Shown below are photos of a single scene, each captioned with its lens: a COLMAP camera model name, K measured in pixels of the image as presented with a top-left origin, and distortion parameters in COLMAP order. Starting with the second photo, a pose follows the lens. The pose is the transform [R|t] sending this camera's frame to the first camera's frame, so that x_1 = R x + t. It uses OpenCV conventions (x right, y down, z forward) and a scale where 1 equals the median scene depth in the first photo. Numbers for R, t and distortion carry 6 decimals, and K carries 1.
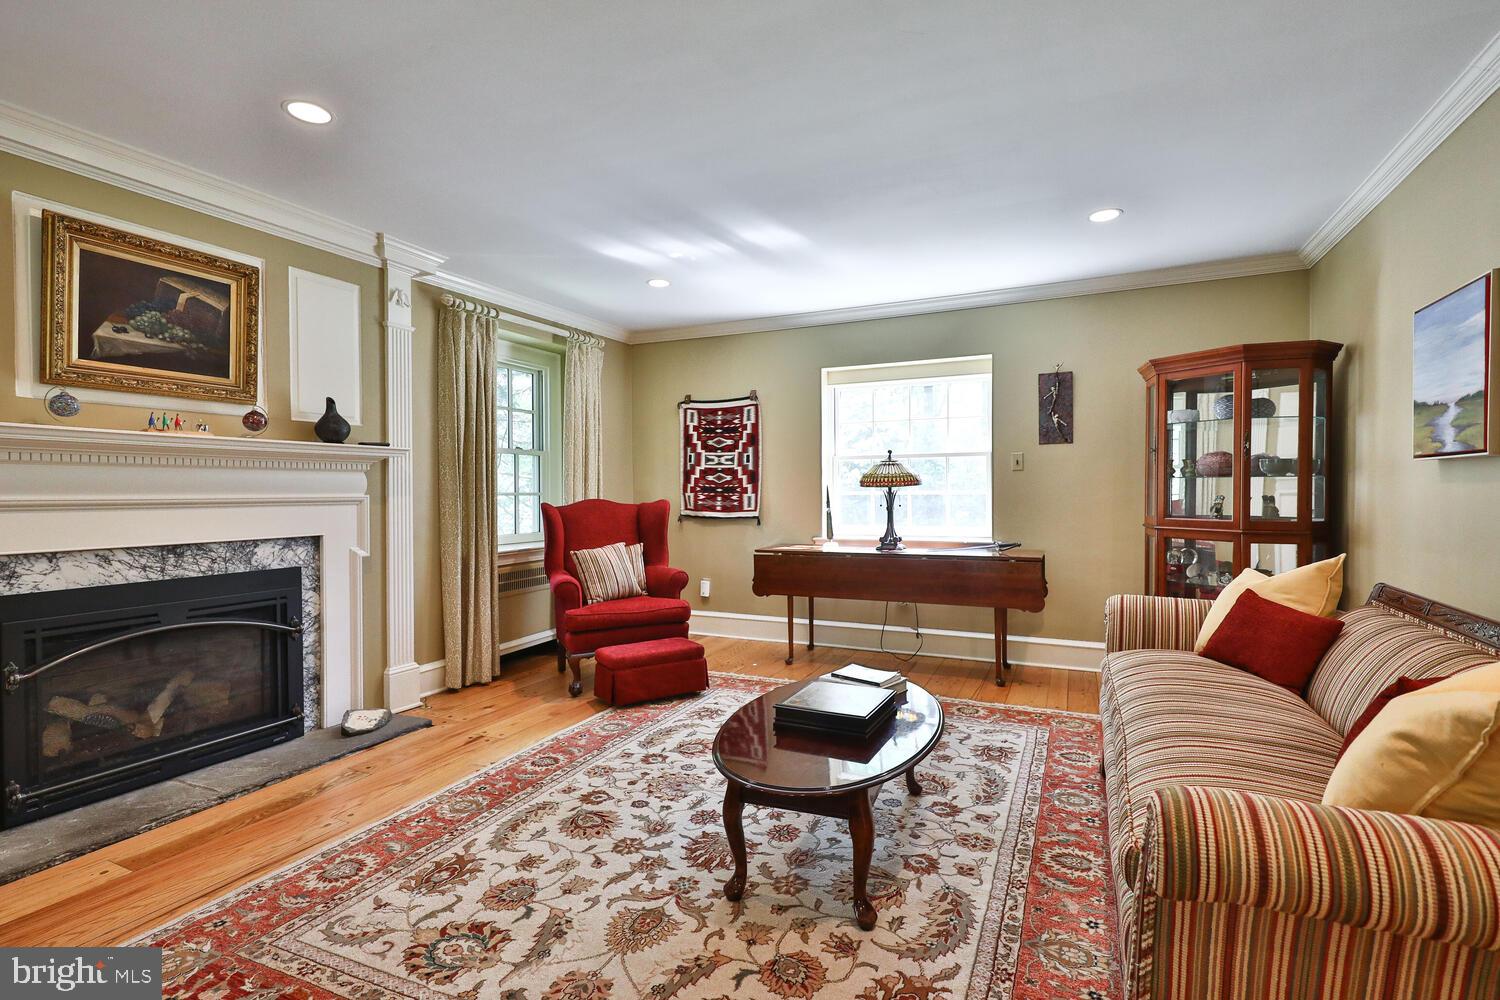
lens RADIAL K [[659.9, 0, 763.0], [0, 659.9, 494.5], [0, 0, 1]] dist [0.020044, -0.009600]
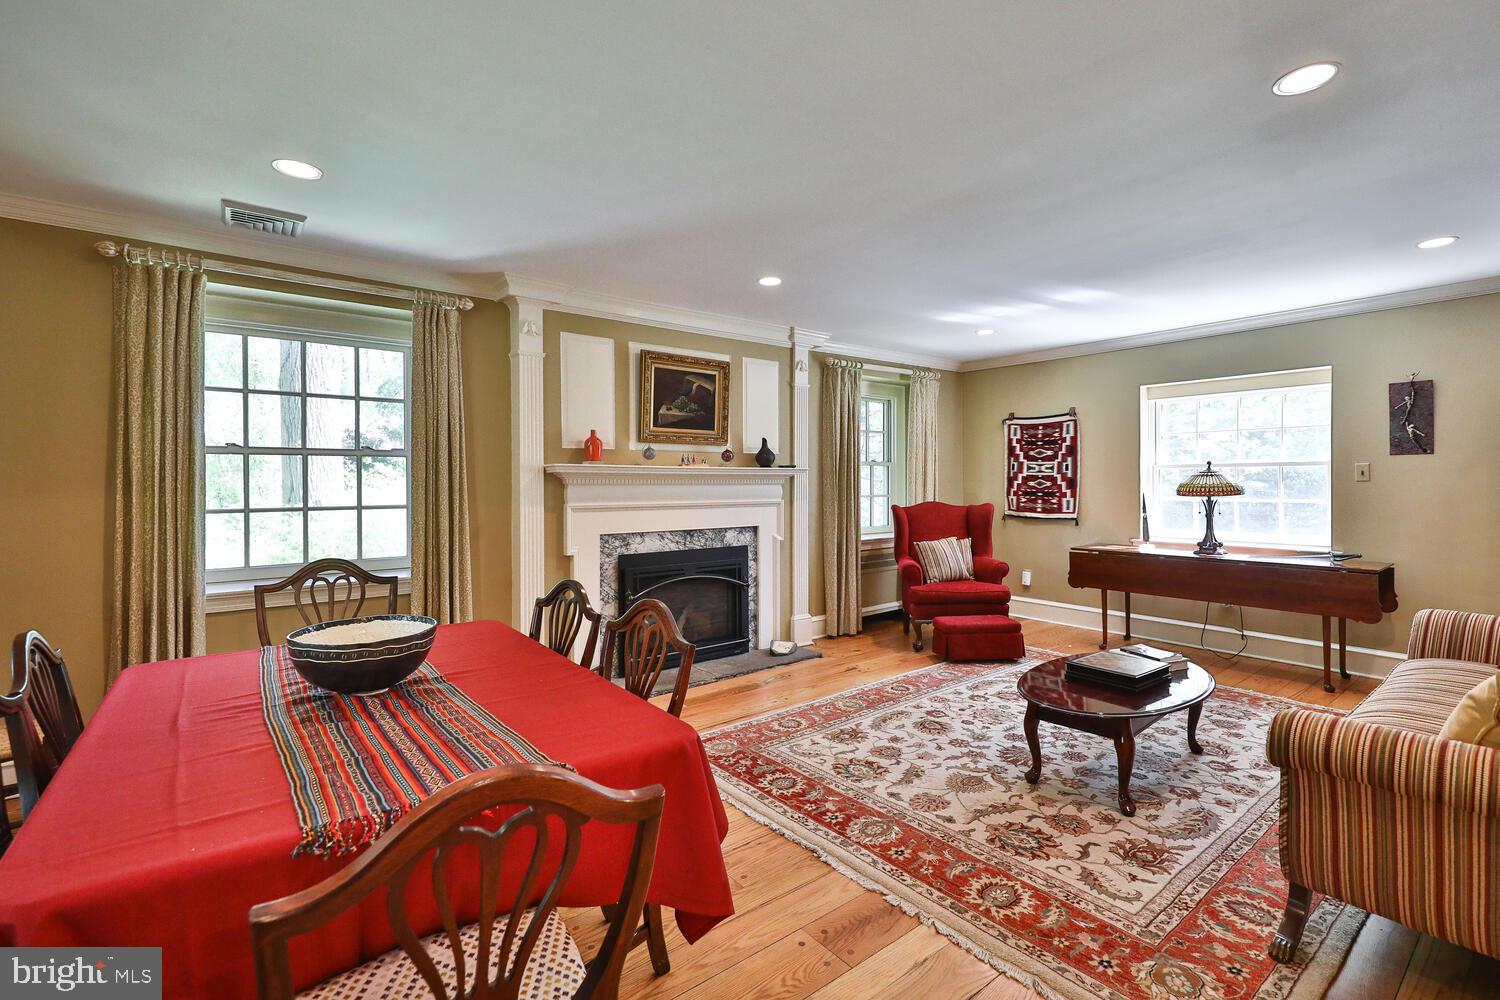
lens RADIAL K [[659.9, 0, 763.0], [0, 659.9, 494.5], [0, 0, 1]] dist [0.020044, -0.009600]
pose [[0.883469, 0.009820, -0.468386, 0.071966], [0.000475, 0.999761, 0.021857, -0.047162], [0.468489, -0.019532, 0.883253, -0.371476]]
